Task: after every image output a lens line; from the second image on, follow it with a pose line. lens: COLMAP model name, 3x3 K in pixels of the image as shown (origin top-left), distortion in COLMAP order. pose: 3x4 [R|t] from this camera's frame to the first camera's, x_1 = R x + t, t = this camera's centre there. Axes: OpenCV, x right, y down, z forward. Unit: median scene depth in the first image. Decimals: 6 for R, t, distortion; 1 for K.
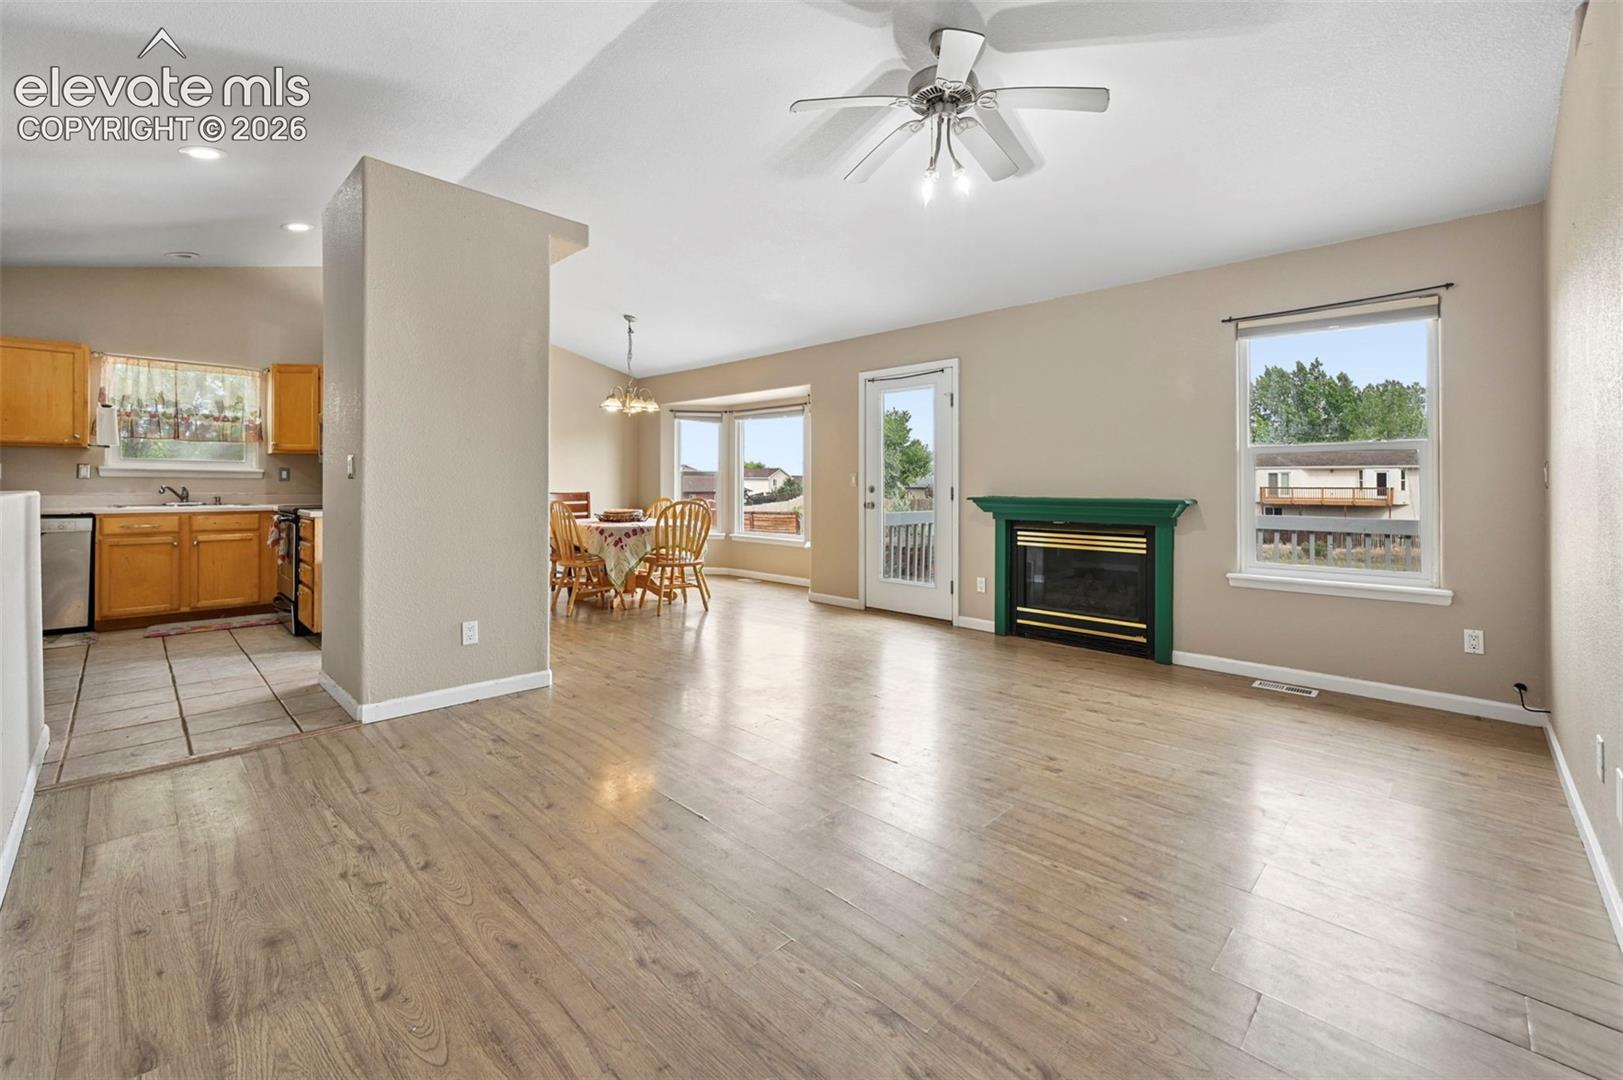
lens RADIAL K [[681.8, 0, 814.5], [0, 681.8, 485.3], [0, 0, 1]] dist [-0.000420, 0.000358]
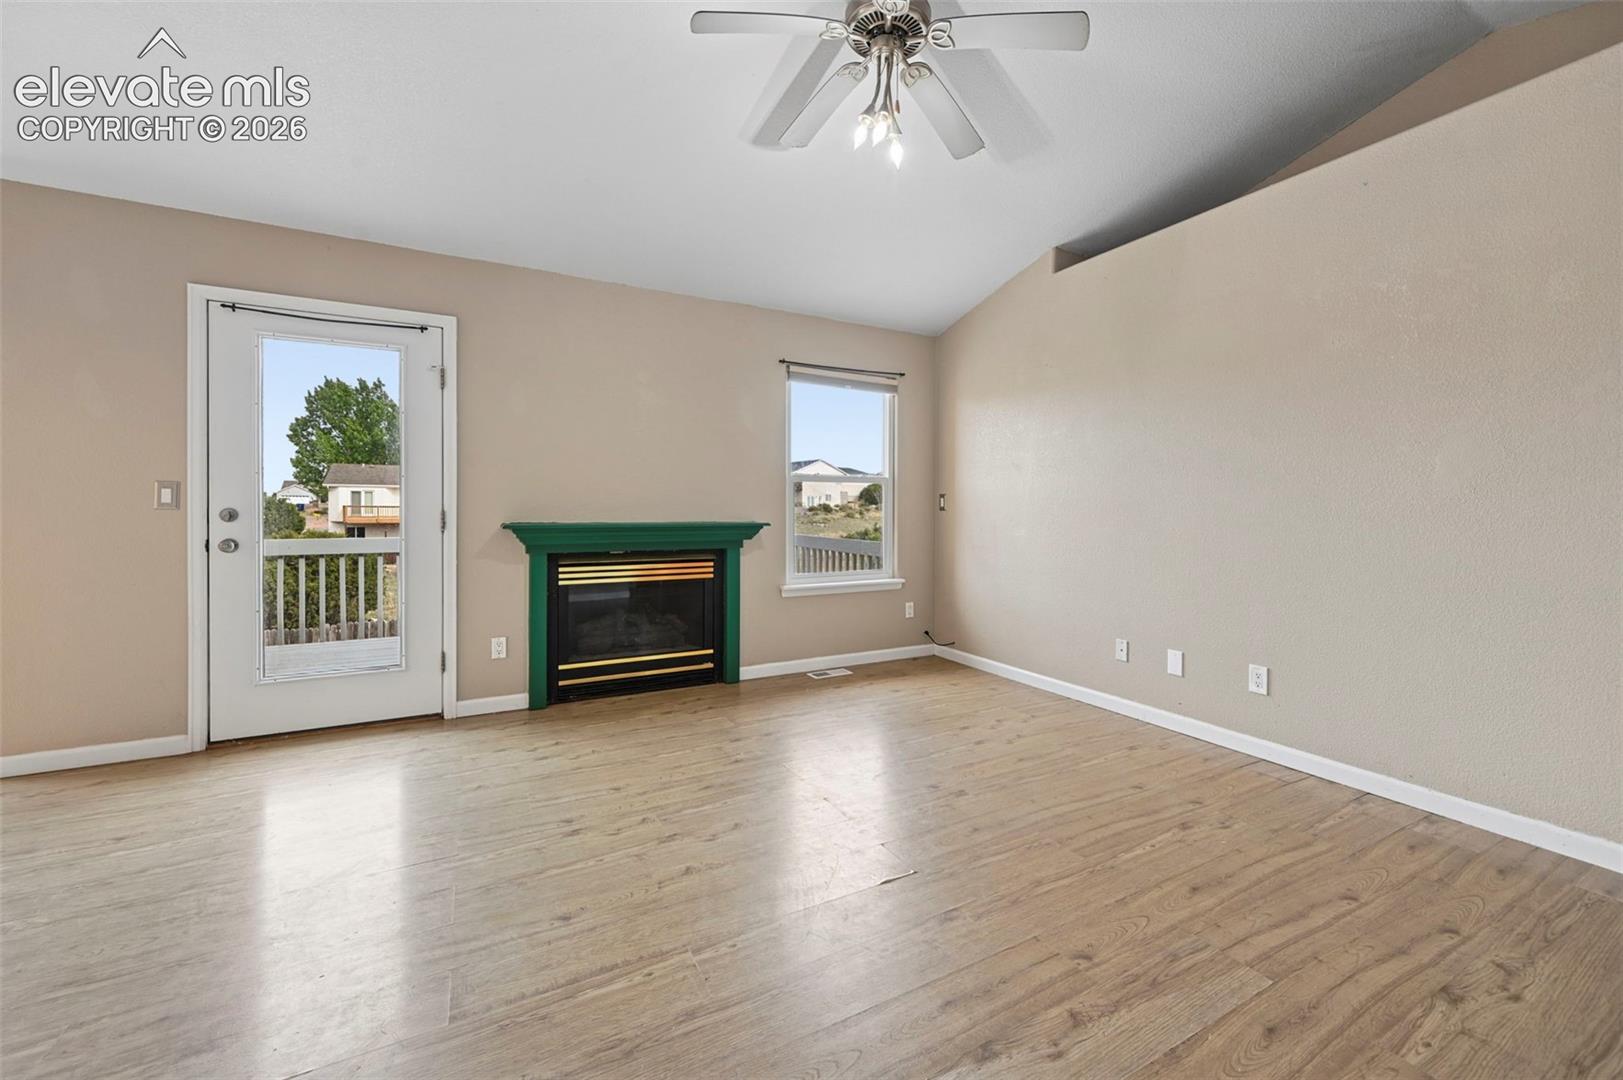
lens RADIAL K [[681.8, 0, 823.8], [0, 681.8, 512.4], [0, 0, 1]] dist [-0.000420, 0.000358]
pose [[0.261627, -0.008708, 0.965130, -0.367213], [-0.004446, 0.999938, 0.010228, -0.003879], [-0.965159, -0.006967, 0.261572, 0.510712]]
